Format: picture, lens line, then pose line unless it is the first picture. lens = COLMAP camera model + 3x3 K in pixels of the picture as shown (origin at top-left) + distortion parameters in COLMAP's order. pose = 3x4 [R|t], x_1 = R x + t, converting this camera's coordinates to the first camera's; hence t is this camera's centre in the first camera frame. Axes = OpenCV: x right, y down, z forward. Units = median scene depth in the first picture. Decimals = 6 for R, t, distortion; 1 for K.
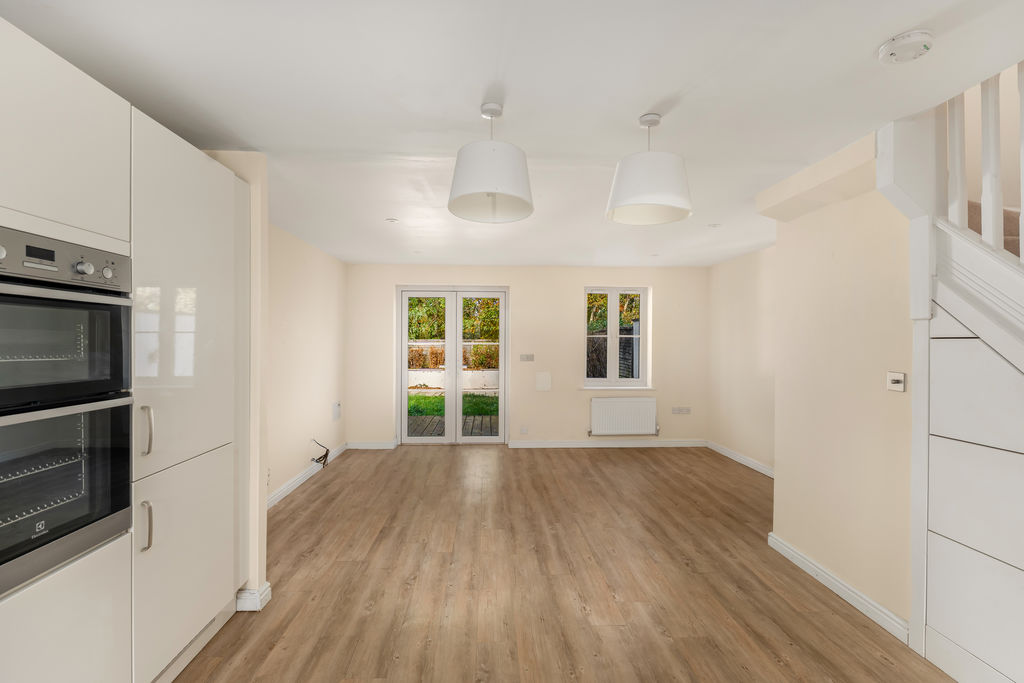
lens RADIAL K [[454.5, 0, 512.0], [0, 454.5, 341.5], [0, 0, 1]] dist [-0.000300, -0.000020]
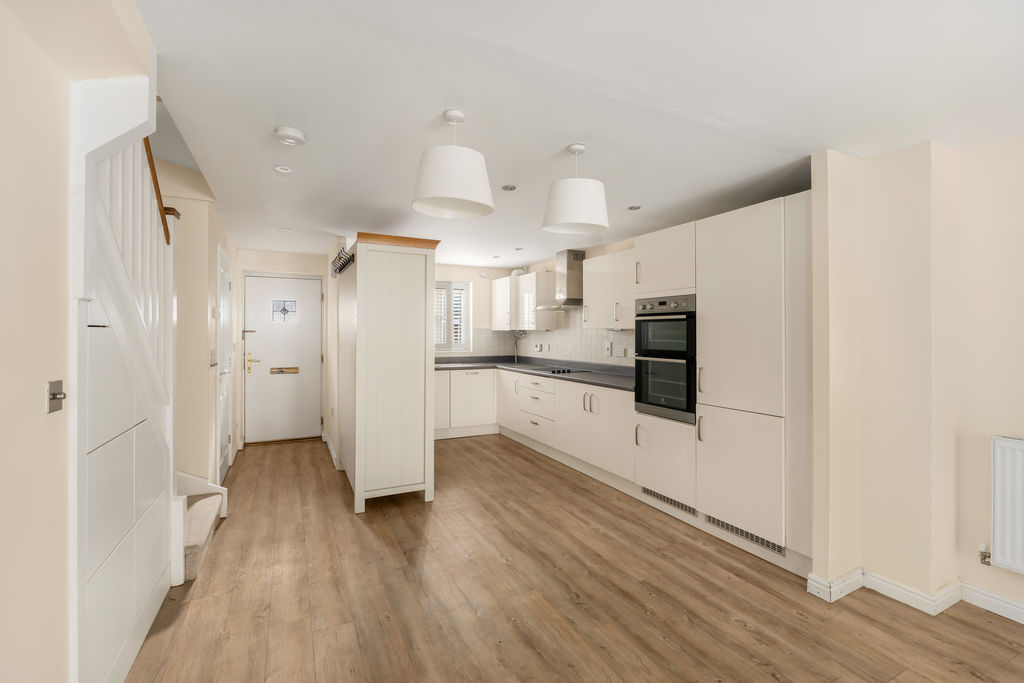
lens RADIAL K [[448.4, 0, 511.0], [0, 448.4, 332.6], [0, 0, 1]] dist [-0.000642, -0.000162]
pose [[-0.918775, -0.007644, -0.394708, 0.473520], [-0.006186, 0.999969, -0.004966, 0.003862], [0.394734, -0.002121, -0.918793, 1.627848]]
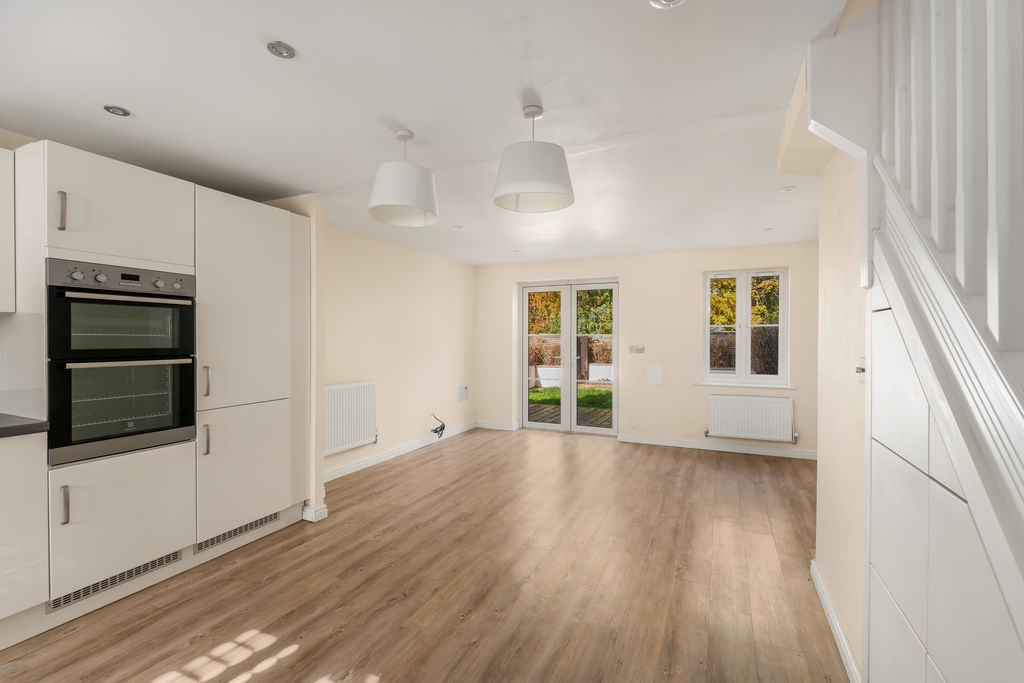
lens RADIAL K [[459.6, 0, 513.2], [0, 459.6, 337.1], [0, 0, 1]] dist [0.001232, 0.000186]
pose [[0.885894, -0.004175, -0.463870, 0.620038], [0.002798, 0.999989, -0.003657, 0.031059], [0.463880, 0.001942, 0.885896, 0.032021]]
